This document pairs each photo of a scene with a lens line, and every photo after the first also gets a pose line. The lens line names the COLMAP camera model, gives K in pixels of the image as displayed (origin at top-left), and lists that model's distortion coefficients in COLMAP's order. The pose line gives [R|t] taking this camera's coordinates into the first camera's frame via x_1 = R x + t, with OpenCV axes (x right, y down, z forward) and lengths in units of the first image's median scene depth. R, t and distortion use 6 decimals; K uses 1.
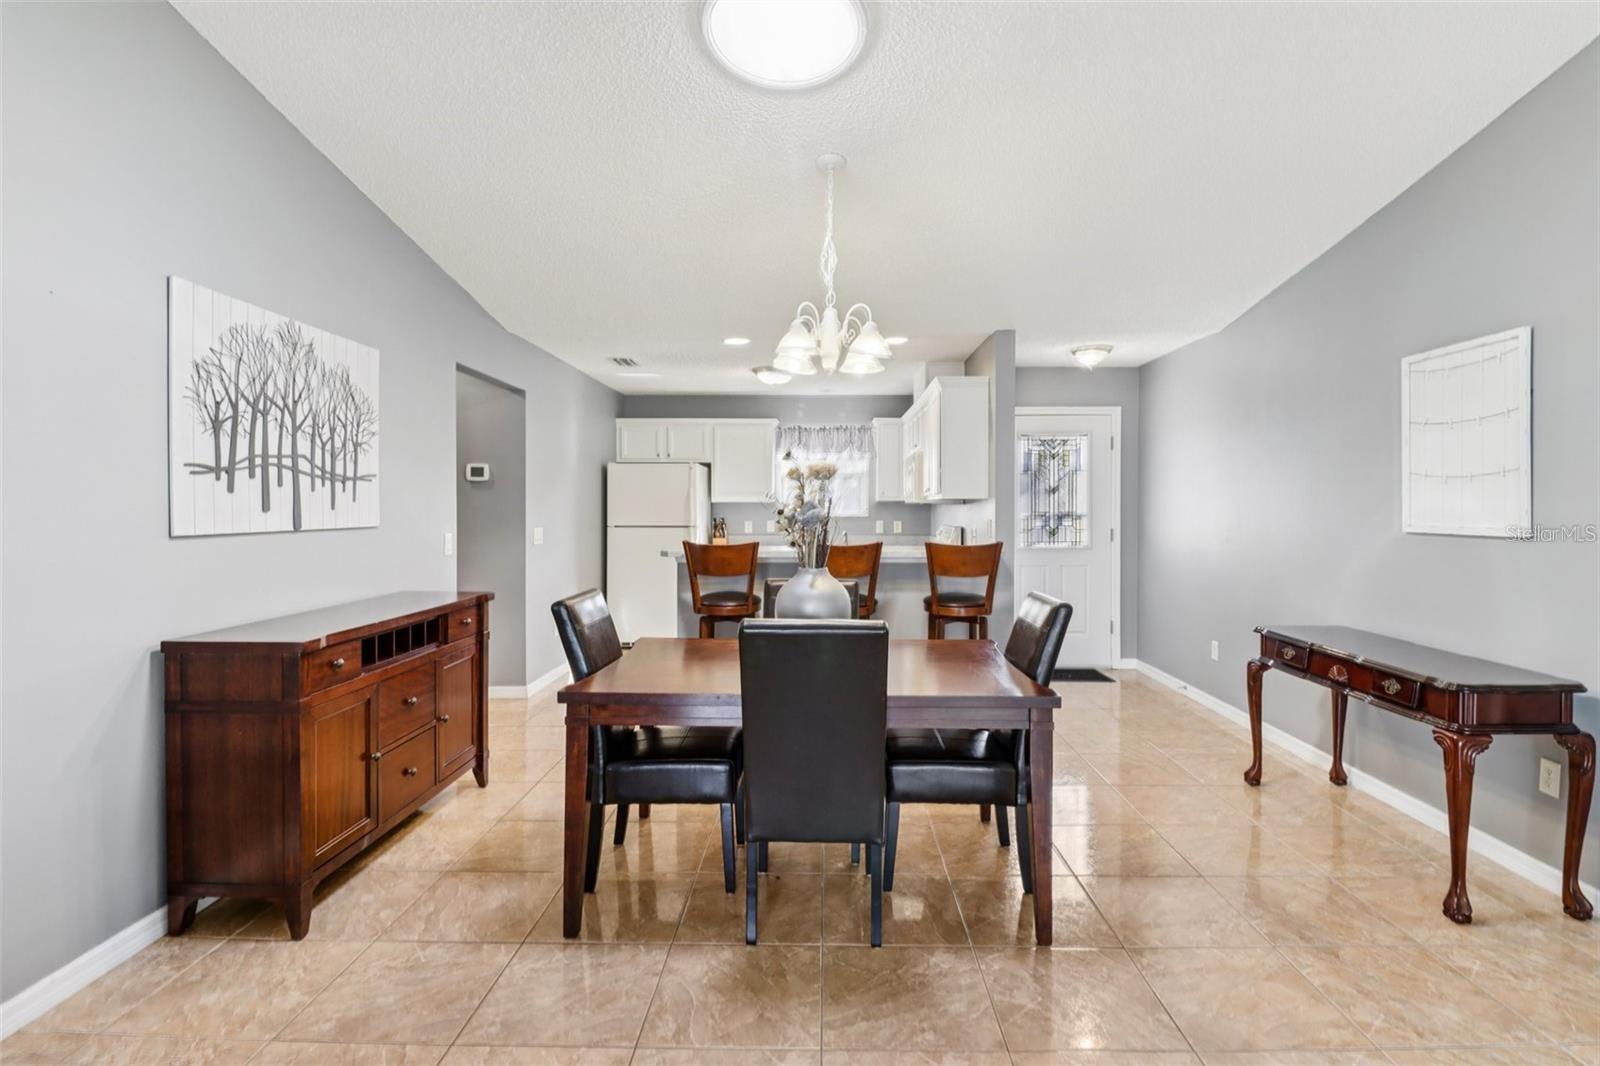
lens RADIAL K [[765.3, 0, 820.4], [0, 765.3, 525.0], [0, 0, 1]] dist [-0.001856, -0.005035]
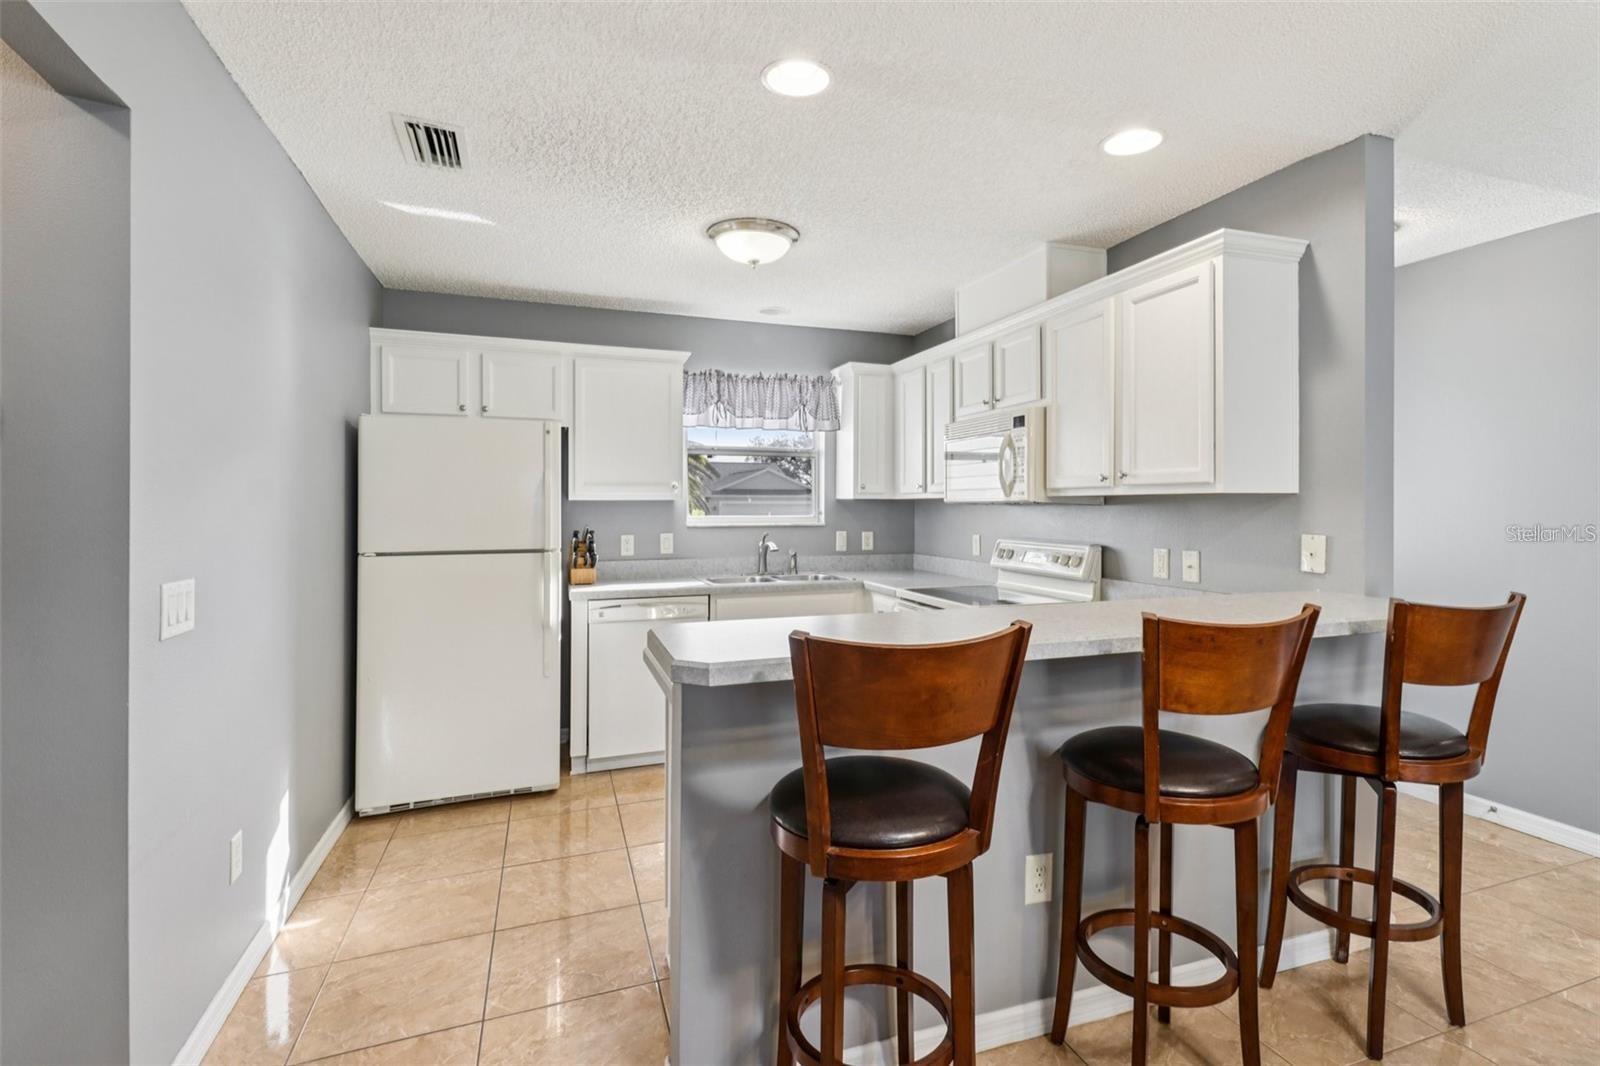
lens RADIAL K [[765.3, 0, 819.6], [0, 765.3, 531.9], [0, 0, 1]] dist [-0.001856, -0.005035]
pose [[0.941781, -0.012141, 0.336008, -0.235660], [0.009502, 0.999910, 0.009496, -0.017531], [-0.336093, -0.005751, 0.941811, 0.658794]]
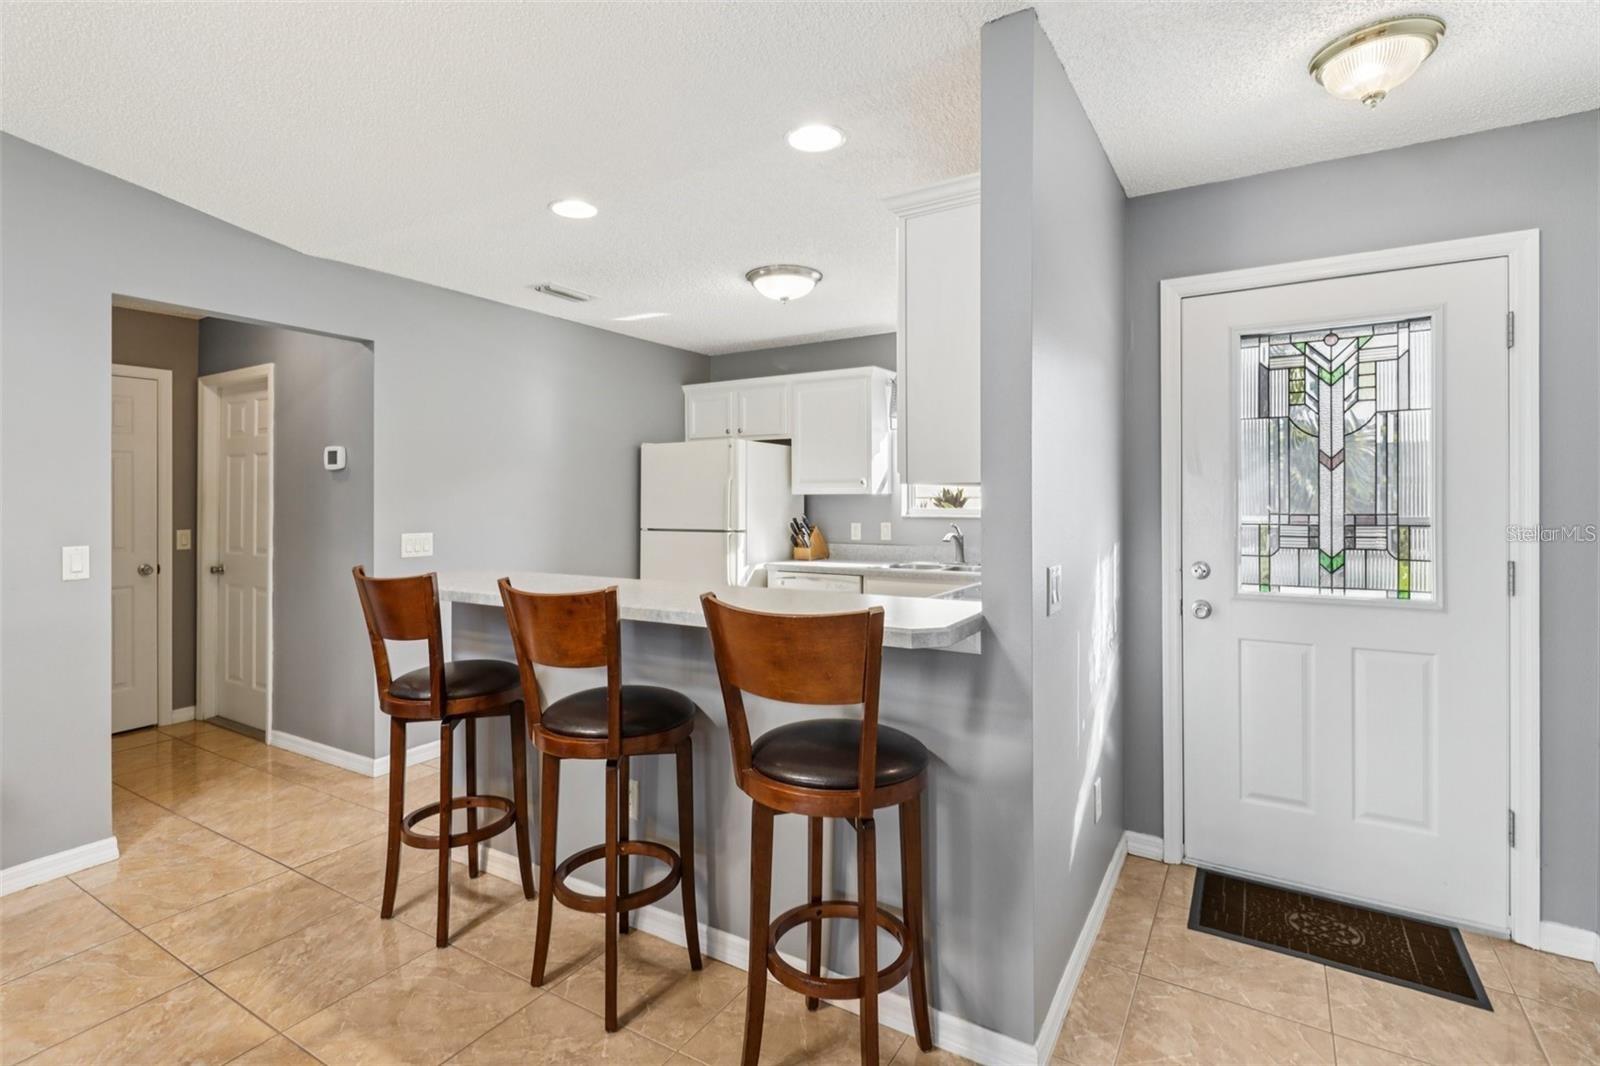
lens RADIAL K [[765.3, 0, 823.9], [0, 765.3, 506.1], [0, 0, 1]] dist [-0.001856, -0.005035]
pose [[0.861972, -0.001033, -0.506956, 0.342470], [-0.007501, 0.999862, -0.014790, -0.015273], [0.506901, 0.016551, 0.861845, 0.626420]]
